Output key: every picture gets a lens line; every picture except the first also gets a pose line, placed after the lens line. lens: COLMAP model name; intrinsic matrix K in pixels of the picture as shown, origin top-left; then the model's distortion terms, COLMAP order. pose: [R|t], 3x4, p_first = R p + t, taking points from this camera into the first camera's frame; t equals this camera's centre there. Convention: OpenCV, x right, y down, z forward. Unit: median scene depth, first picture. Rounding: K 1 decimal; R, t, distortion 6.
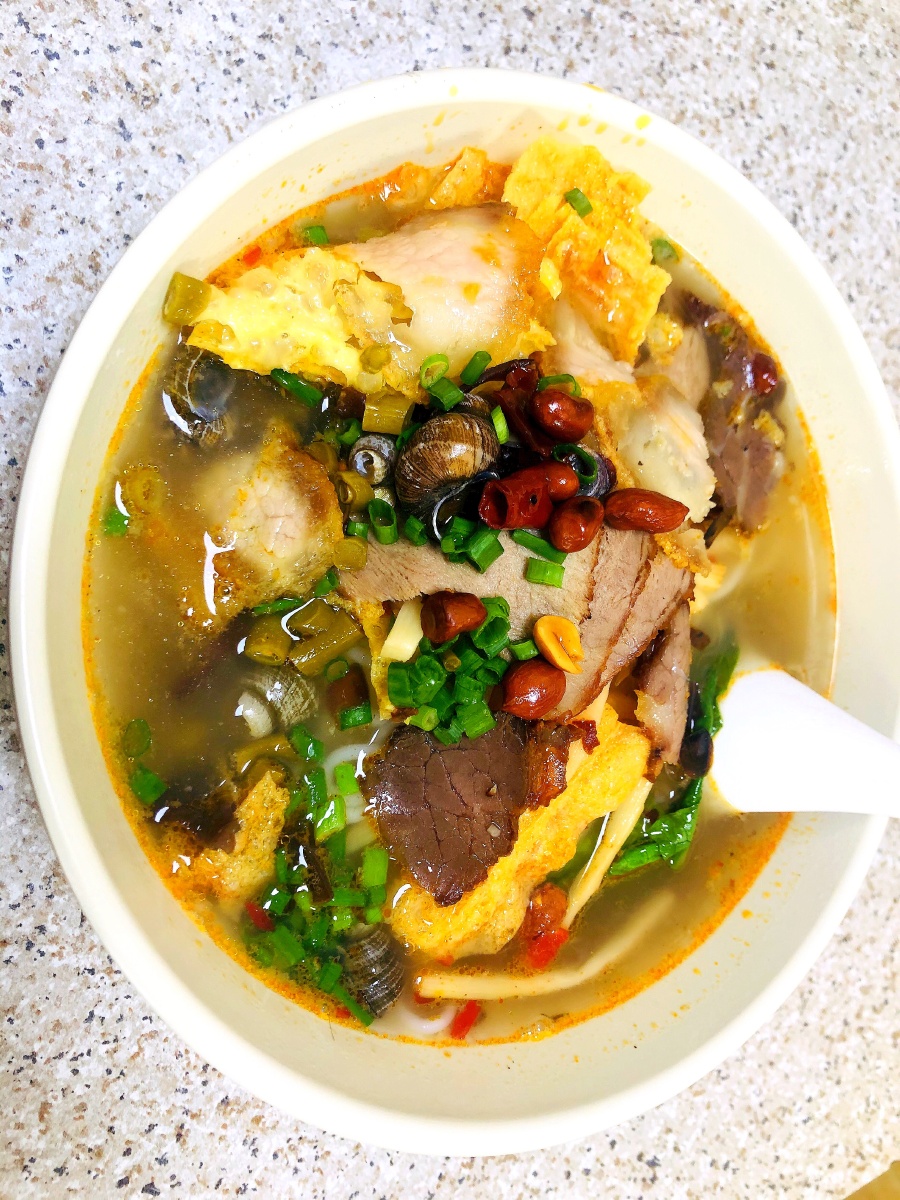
lens RADIAL K [[967.2, 0, 450.0], [0, 967.2, 600.0], [0, 0, 1]] dist [0.091323, -0.159639]
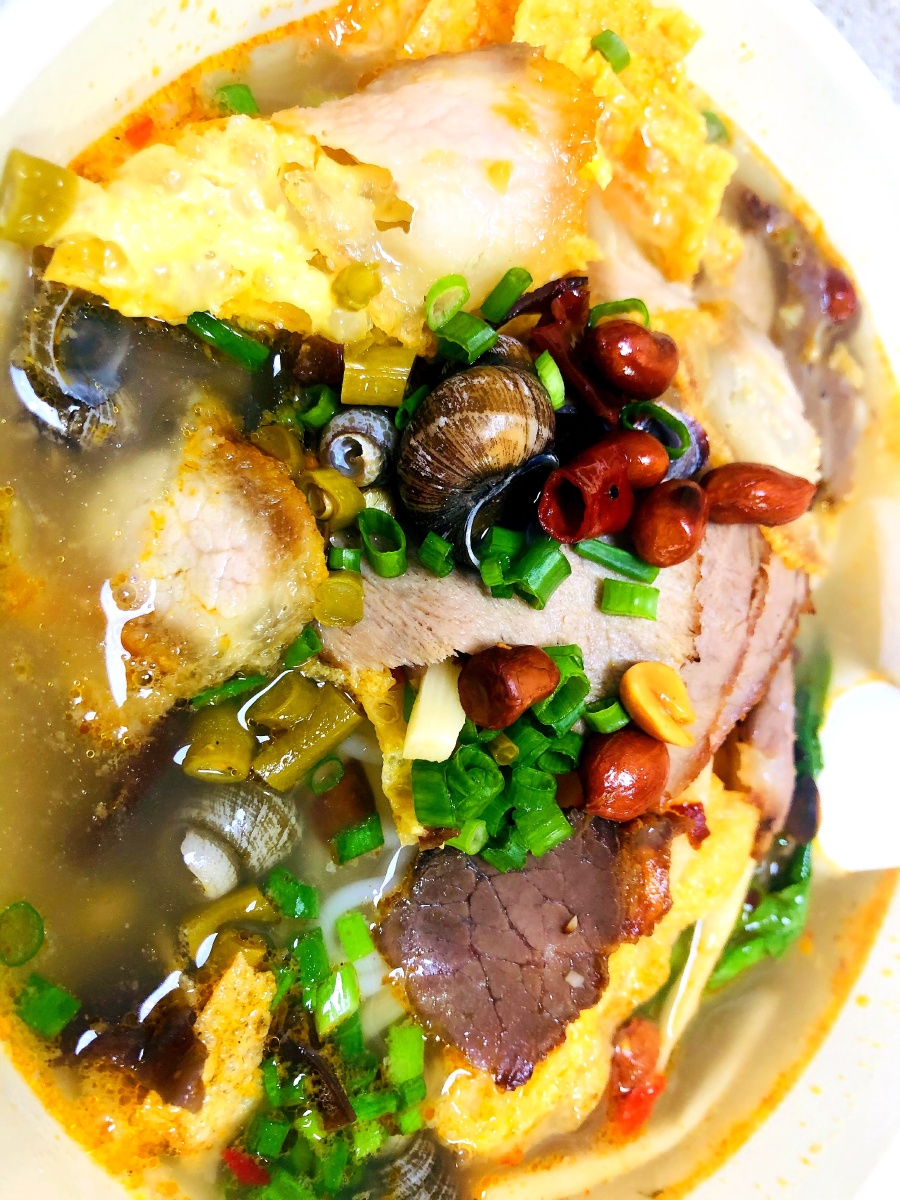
lens RADIAL K [[994.9, 0, 450.0], [0, 994.9, 600.0], [0, 0, 1]] dist [-0.005158, -0.003246]
pose [[0.991284, -0.084463, 0.101103, -0.094686], [0.080850, 0.995951, 0.039316, -0.065815], [-0.104015, -0.030799, 0.994099, 0.339878]]
